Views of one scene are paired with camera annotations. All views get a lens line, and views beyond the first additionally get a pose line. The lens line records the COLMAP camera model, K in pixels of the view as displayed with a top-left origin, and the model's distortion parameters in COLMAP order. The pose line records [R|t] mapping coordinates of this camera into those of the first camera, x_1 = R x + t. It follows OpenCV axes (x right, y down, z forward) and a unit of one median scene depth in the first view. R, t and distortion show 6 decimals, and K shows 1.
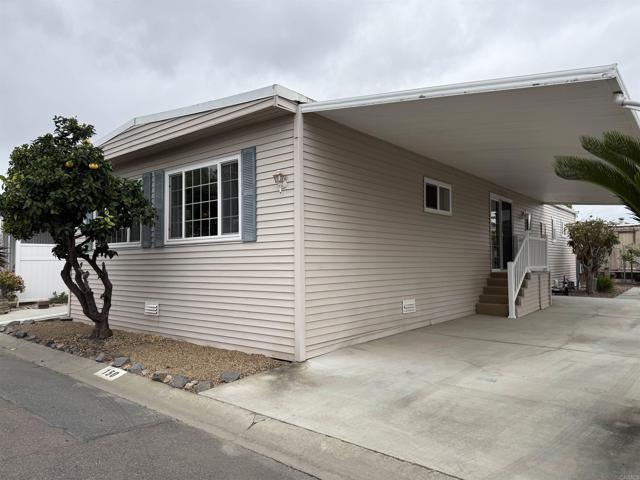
lens RADIAL K [[450.1, 0, 309.8], [0, 450.1, 223.8], [0, 0, 1]] dist [0.054115, -0.065631]
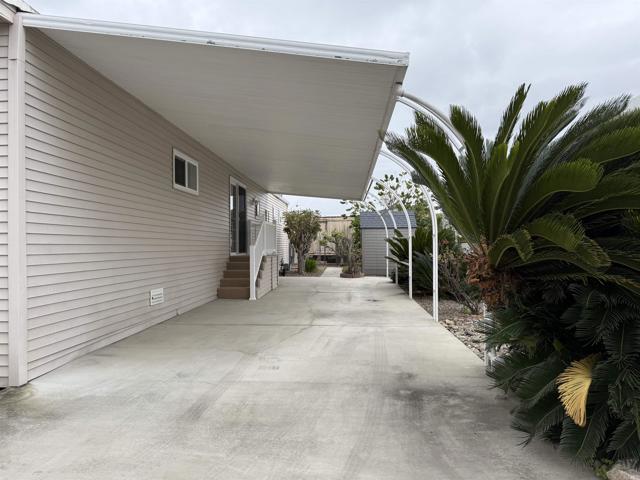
lens RADIAL K [[450.1, 0, 316.4], [0, 450.1, 237.3], [0, 0, 1]] dist [0.054115, -0.065631]
pose [[0.795681, 0.012218, 0.605592, -0.081920], [-0.048262, 0.997897, 0.043277, 0.024013], [-0.603790, -0.063662, 0.794597, 0.179268]]
